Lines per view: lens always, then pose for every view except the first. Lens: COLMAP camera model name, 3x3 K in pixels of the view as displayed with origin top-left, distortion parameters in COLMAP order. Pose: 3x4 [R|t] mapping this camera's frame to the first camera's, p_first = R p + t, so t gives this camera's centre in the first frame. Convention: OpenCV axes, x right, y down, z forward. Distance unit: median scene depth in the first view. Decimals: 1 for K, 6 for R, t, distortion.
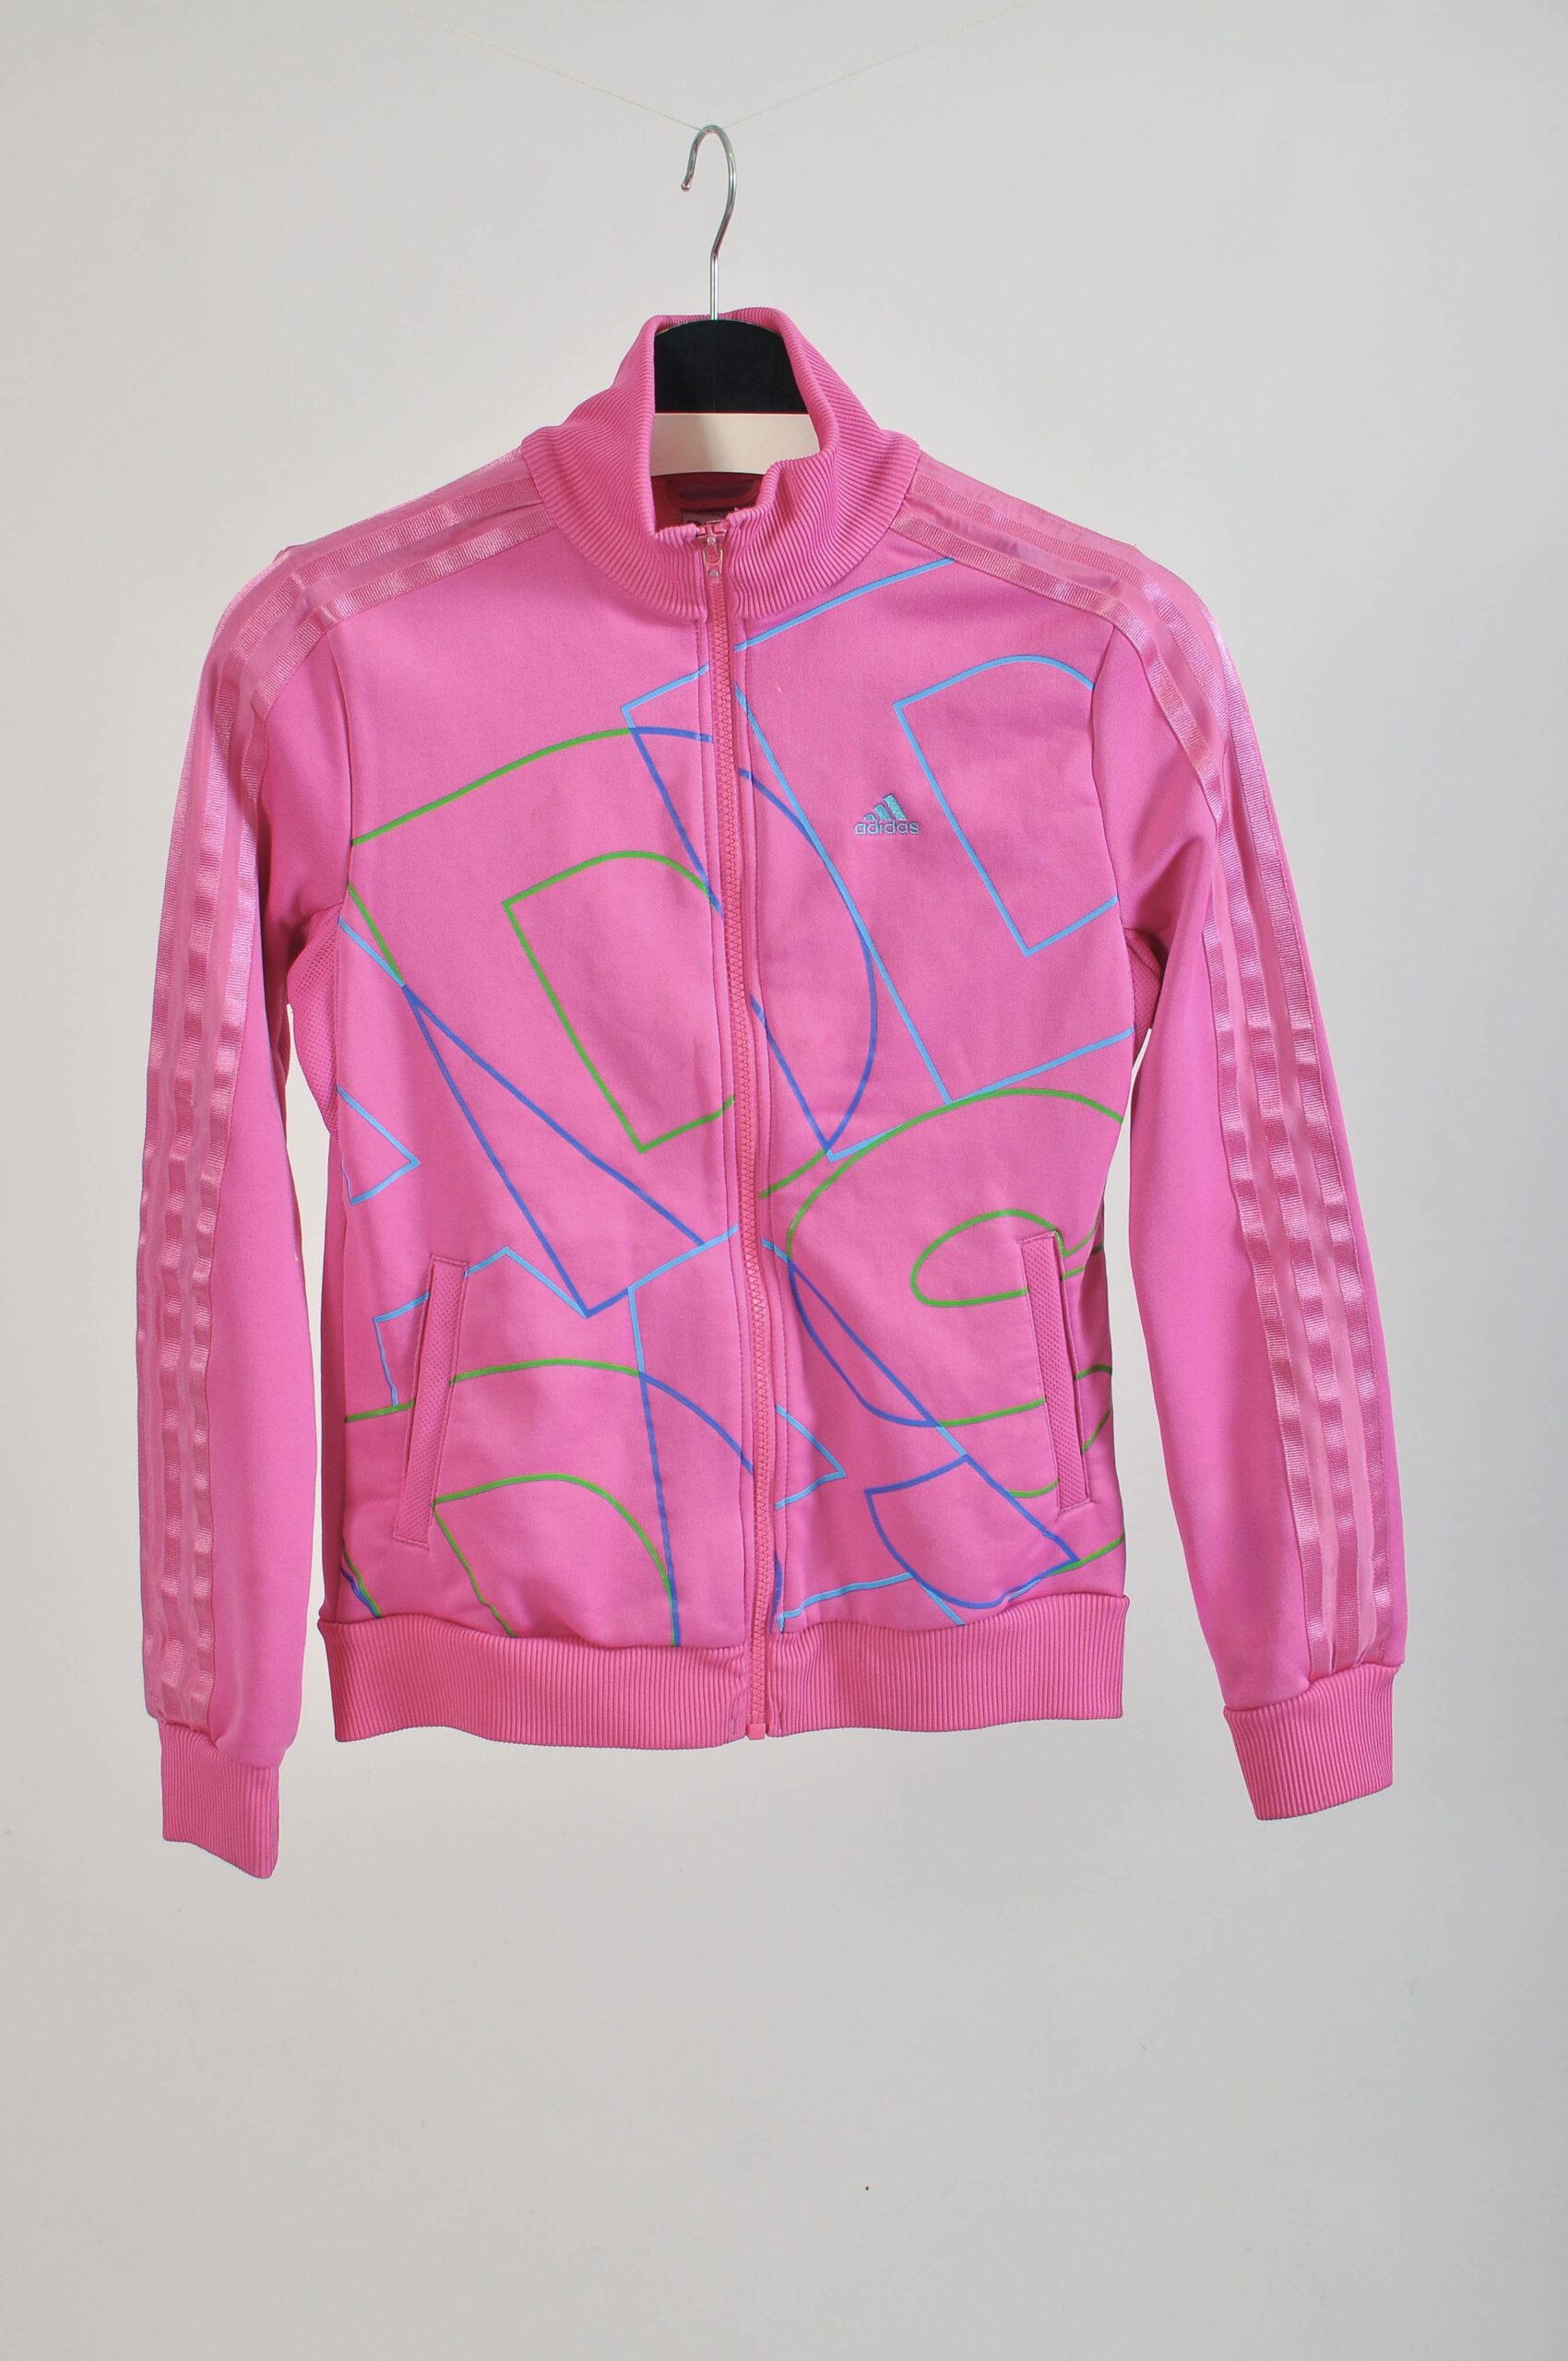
lens RADIAL K [[3845.3, 0, 784.0], [0, 3845.3, 1180.5], [0, 0, 1]] dist [-0.196161, 0.043133]
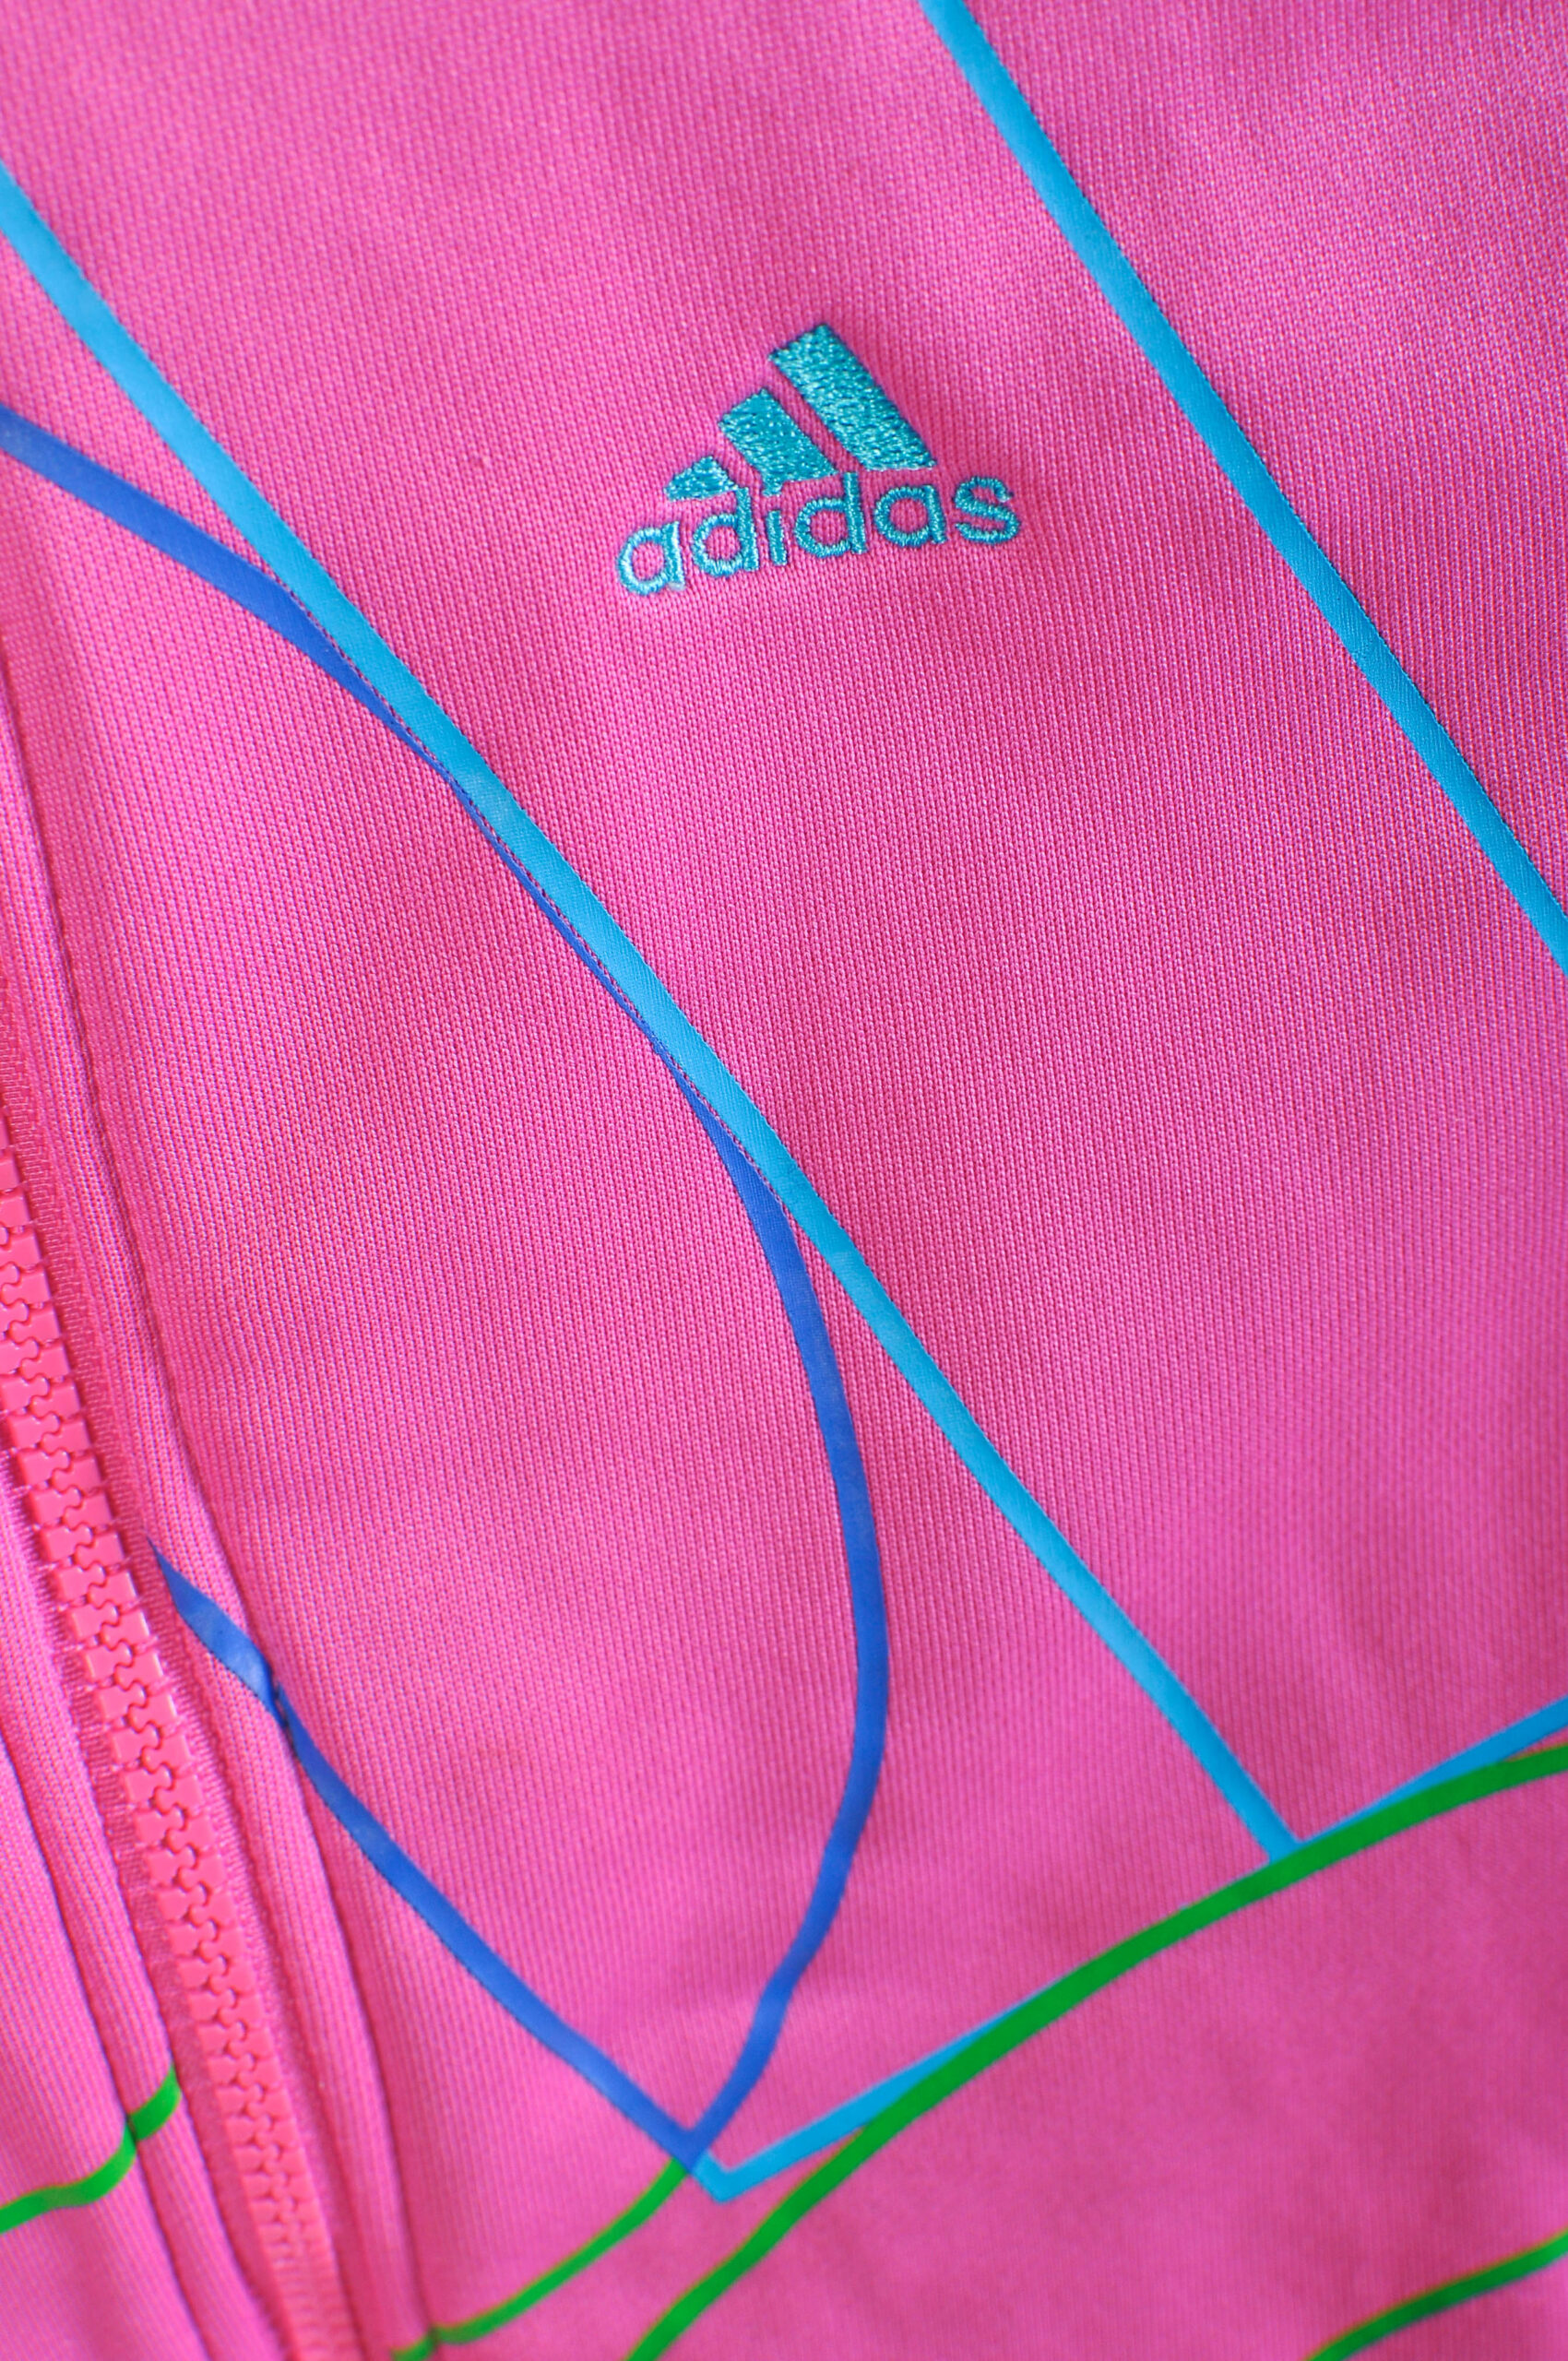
lens RADIAL K [[3859.4, 0, 784.0], [0, 3859.4, 1180.5], [0, 0, 1]] dist [-0.235310, -0.019267]
pose [[0.975779, -0.181018, 0.122835, 0.000969], [0.138272, 0.945470, 0.294901, -0.114127], [-0.169520, -0.270773, 0.947600, 0.845239]]
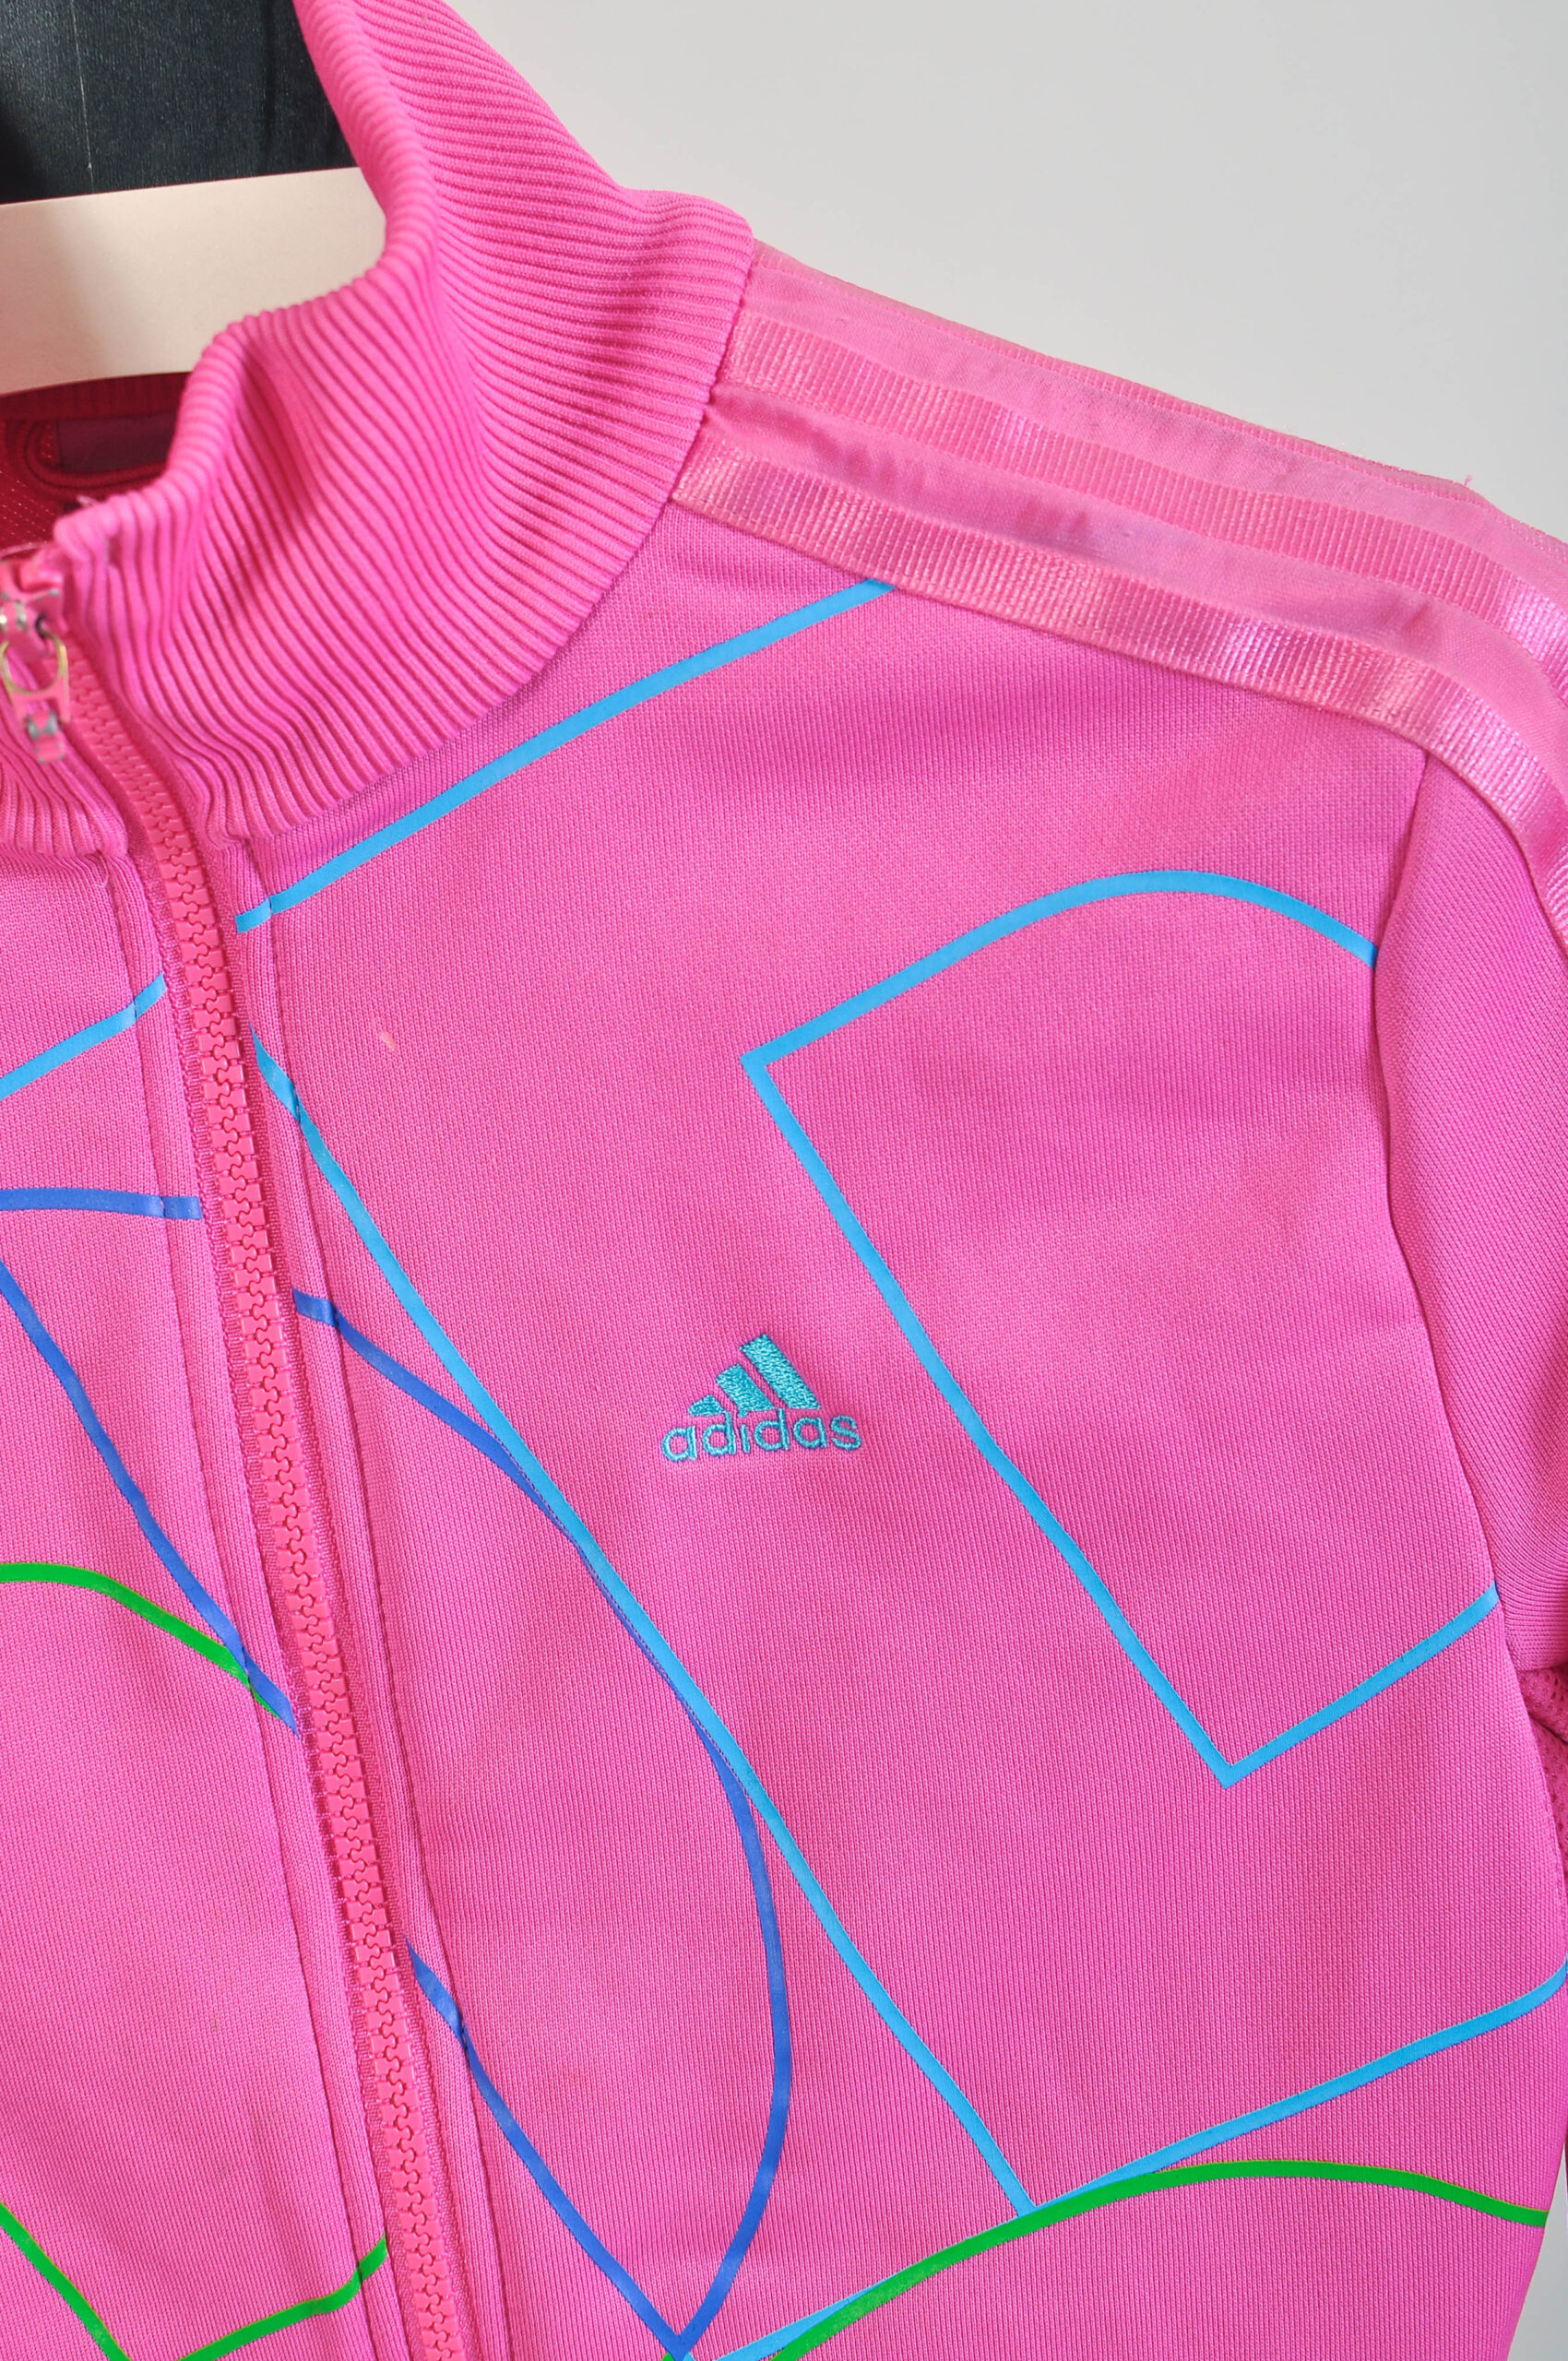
lens RADIAL K [[3845.3, 0, 784.0], [0, 3845.3, 1180.5], [0, 0, 1]] dist [-0.196161, 0.043133]
pose [[0.994597, -0.082920, -0.062461, 0.050811], [0.084435, 0.996186, 0.022012, -0.120667], [0.060398, -0.027167, 0.997805, 0.683254]]
